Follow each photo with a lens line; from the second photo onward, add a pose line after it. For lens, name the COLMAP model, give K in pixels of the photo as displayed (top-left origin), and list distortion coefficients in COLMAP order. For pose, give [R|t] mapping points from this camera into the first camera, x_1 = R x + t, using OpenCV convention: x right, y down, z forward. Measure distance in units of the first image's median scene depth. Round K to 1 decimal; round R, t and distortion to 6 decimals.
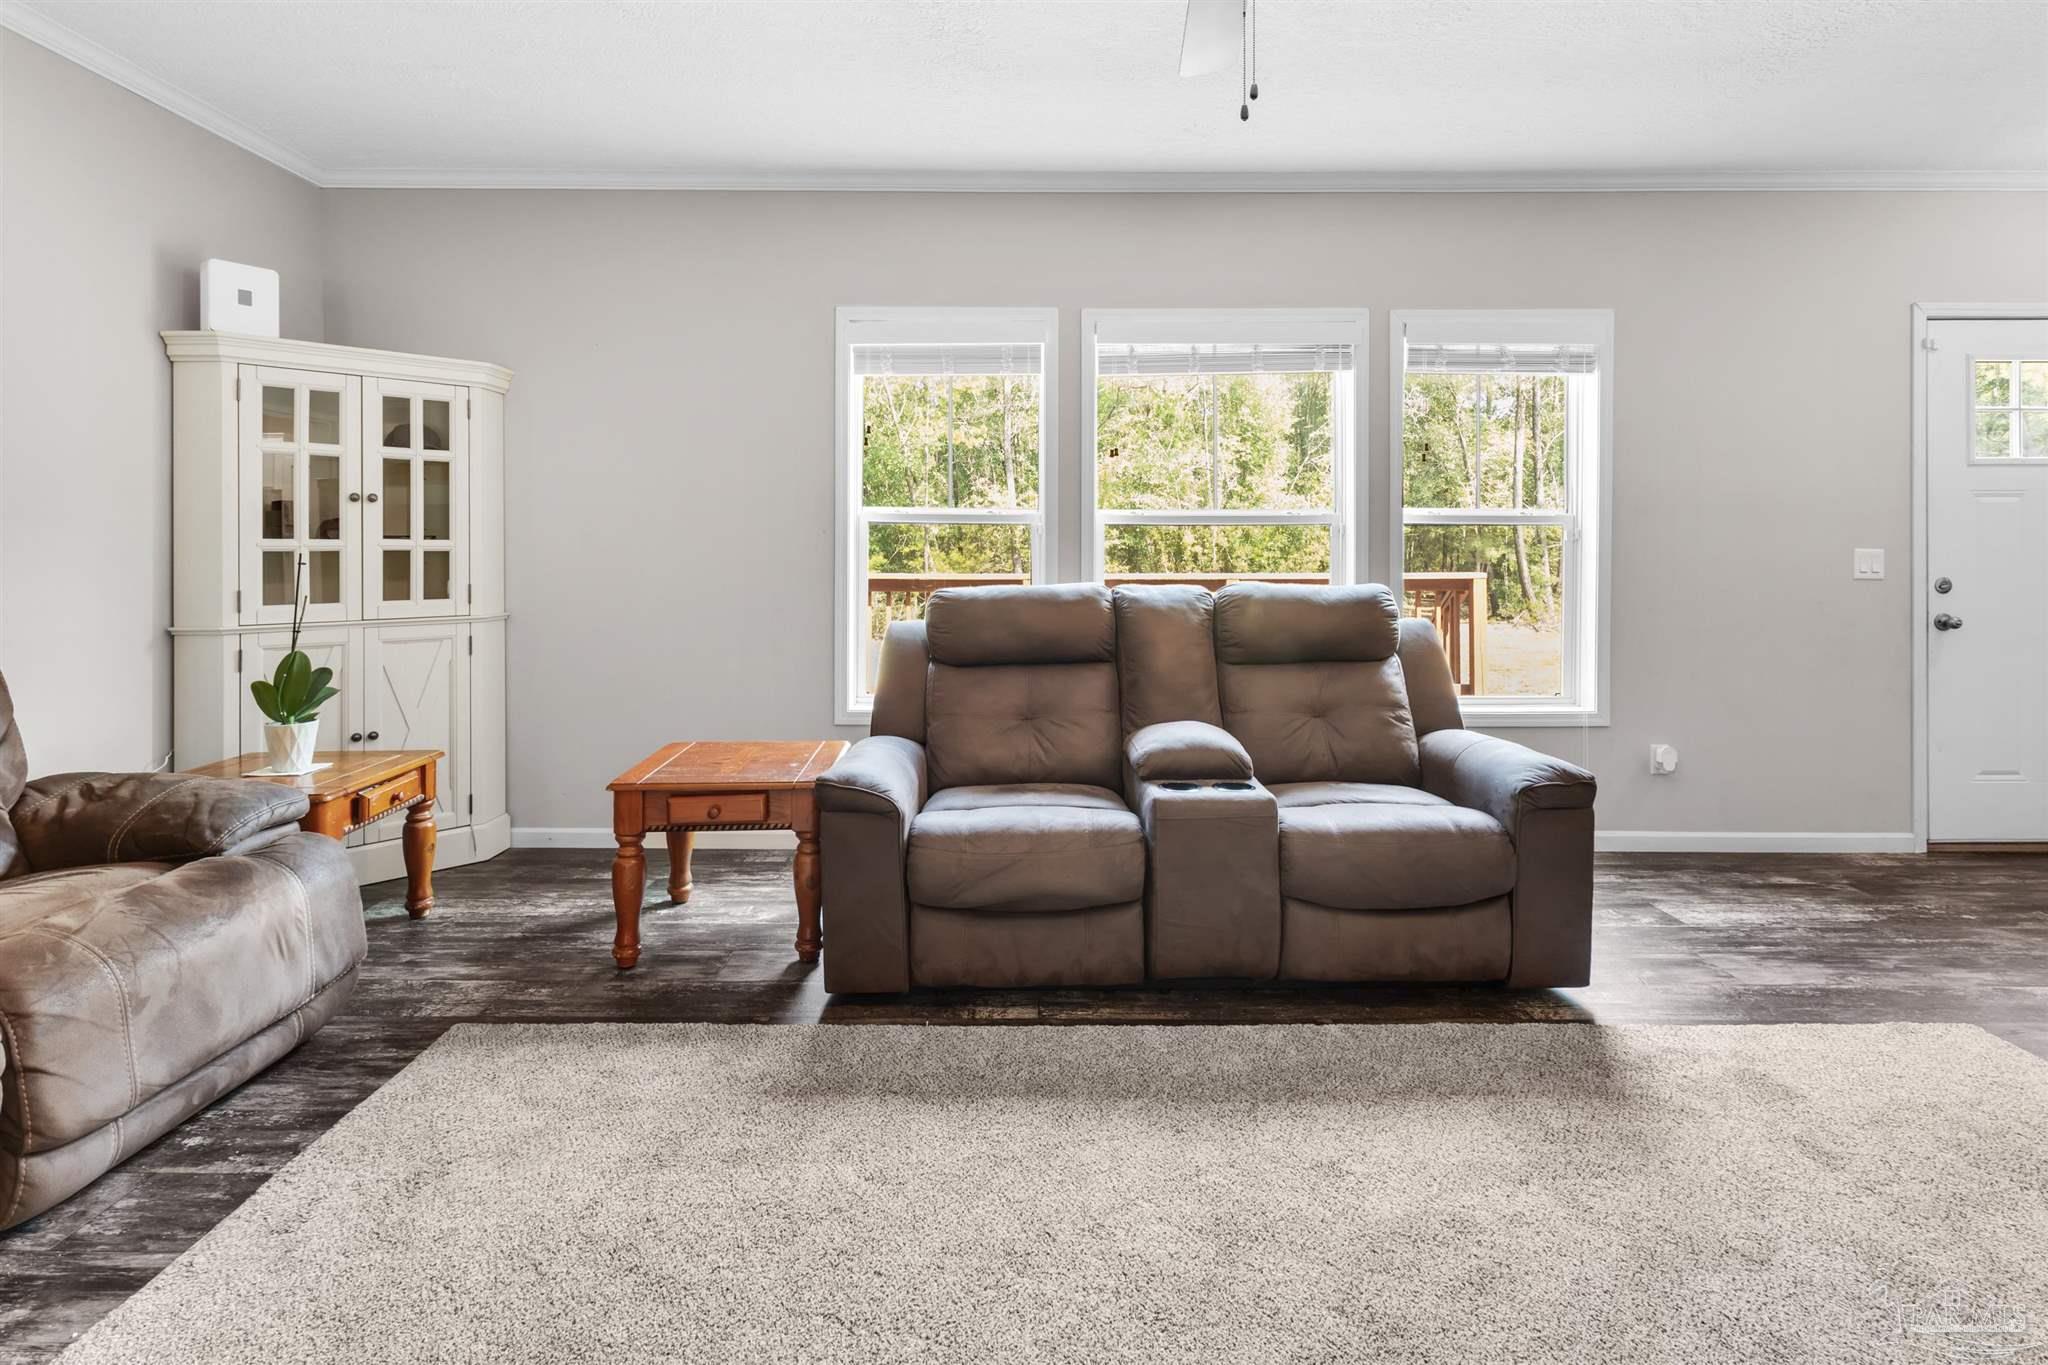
lens RADIAL K [[993.8, 0, 1030.9], [0, 993.8, 563.7], [0, 0, 1]] dist [0.002647, -0.001618]
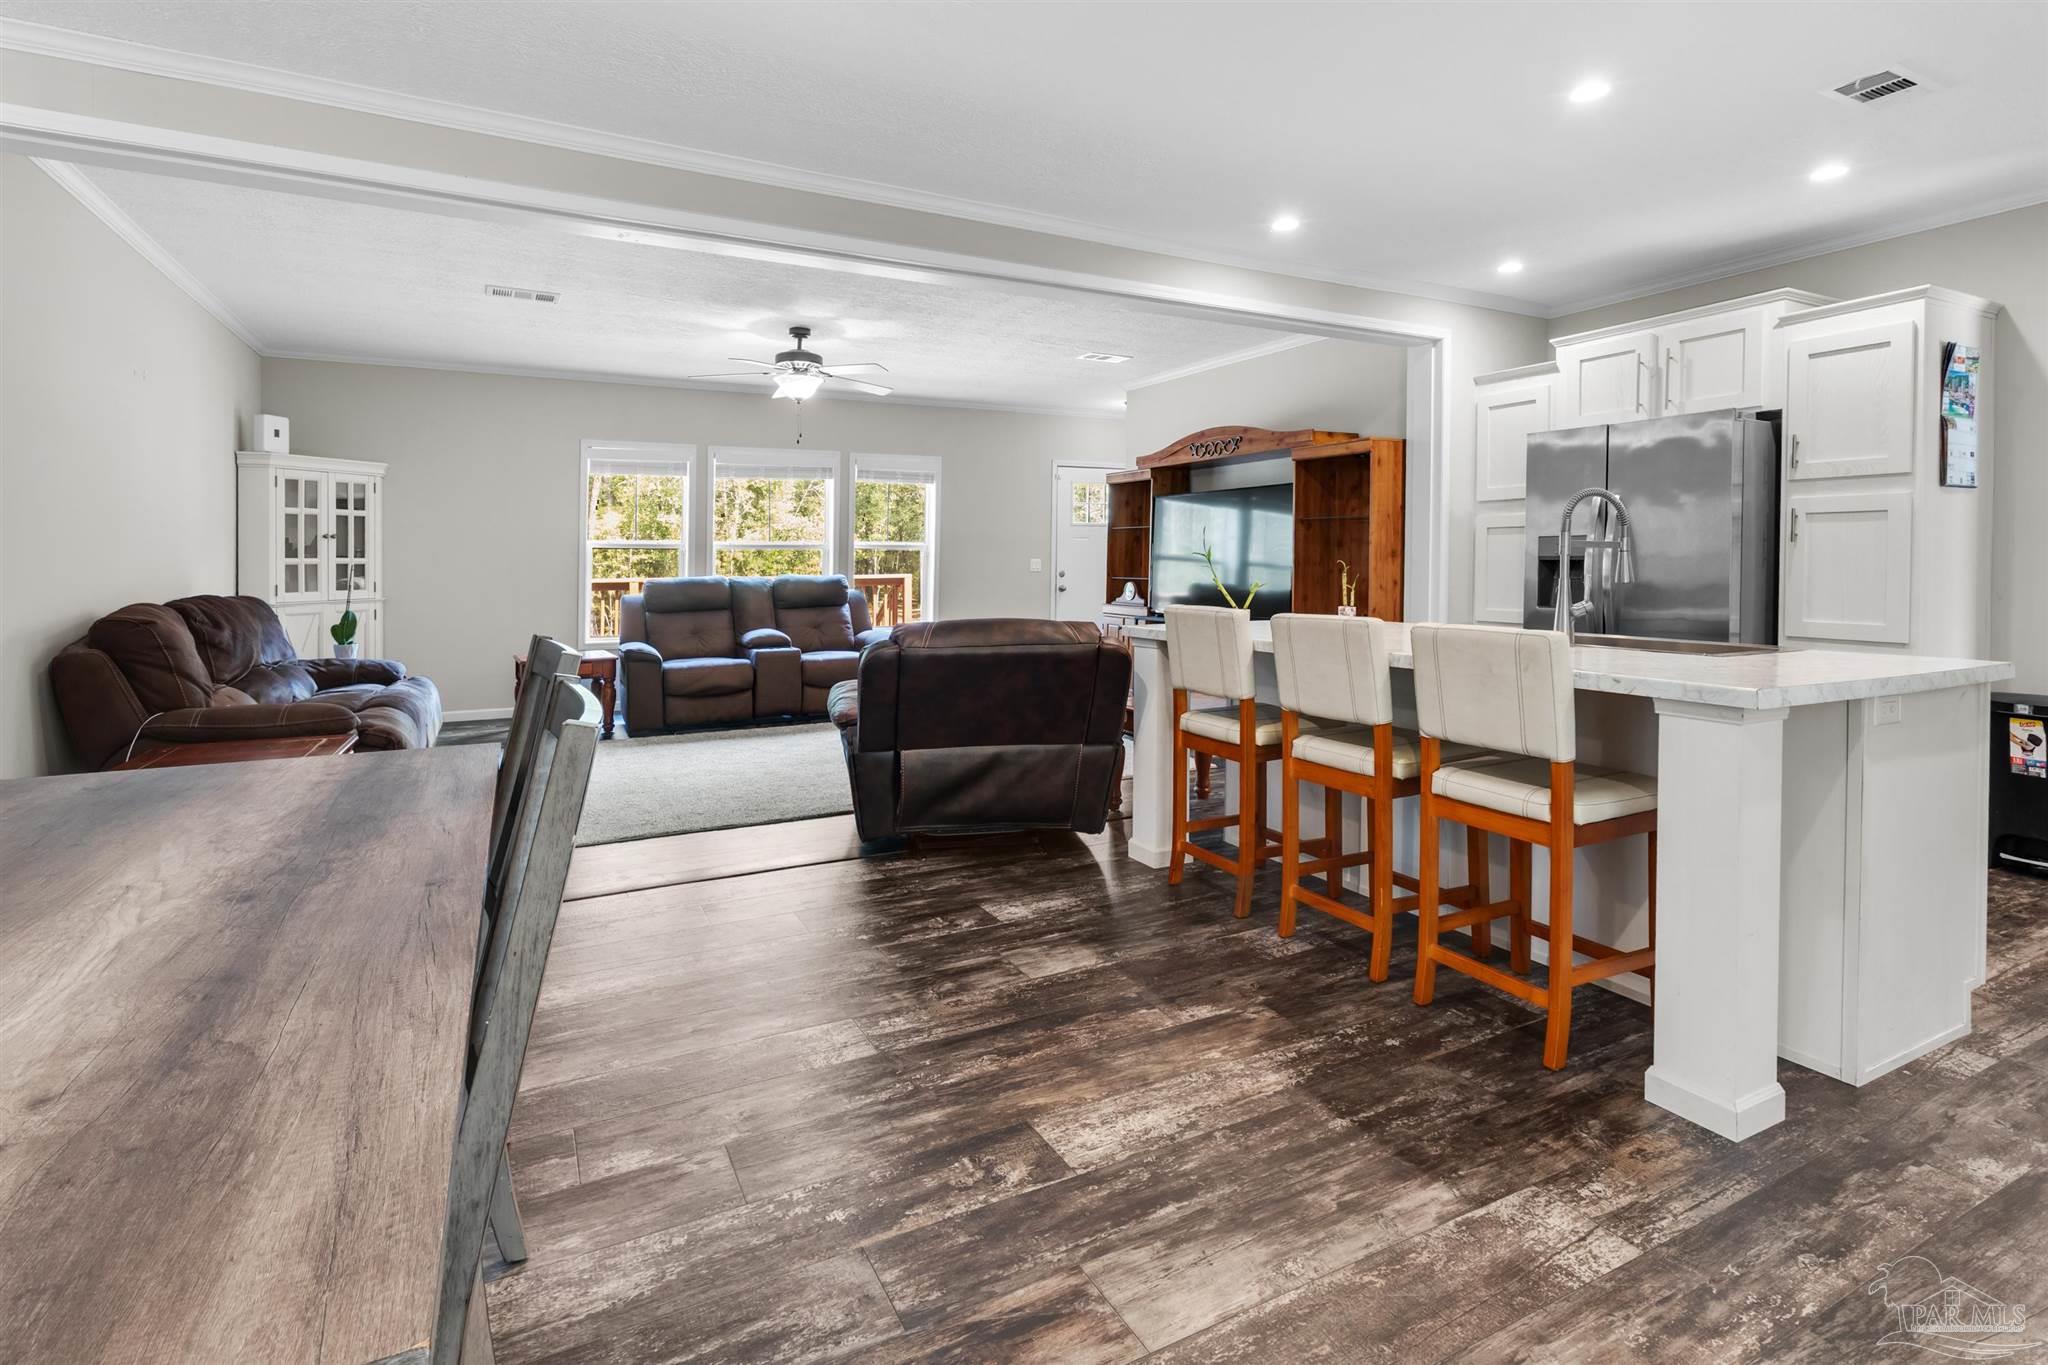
lens RADIAL K [[993.8, 0, 1022.3], [0, 993.8, 549.9], [0, 0, 1]] dist [0.002647, -0.001618]
pose [[0.886750, 0.000725, 0.462248, -0.366804], [0.011988, 0.999626, -0.024565, 0.024307], [-0.462093, 0.027325, 0.886410, -1.319314]]
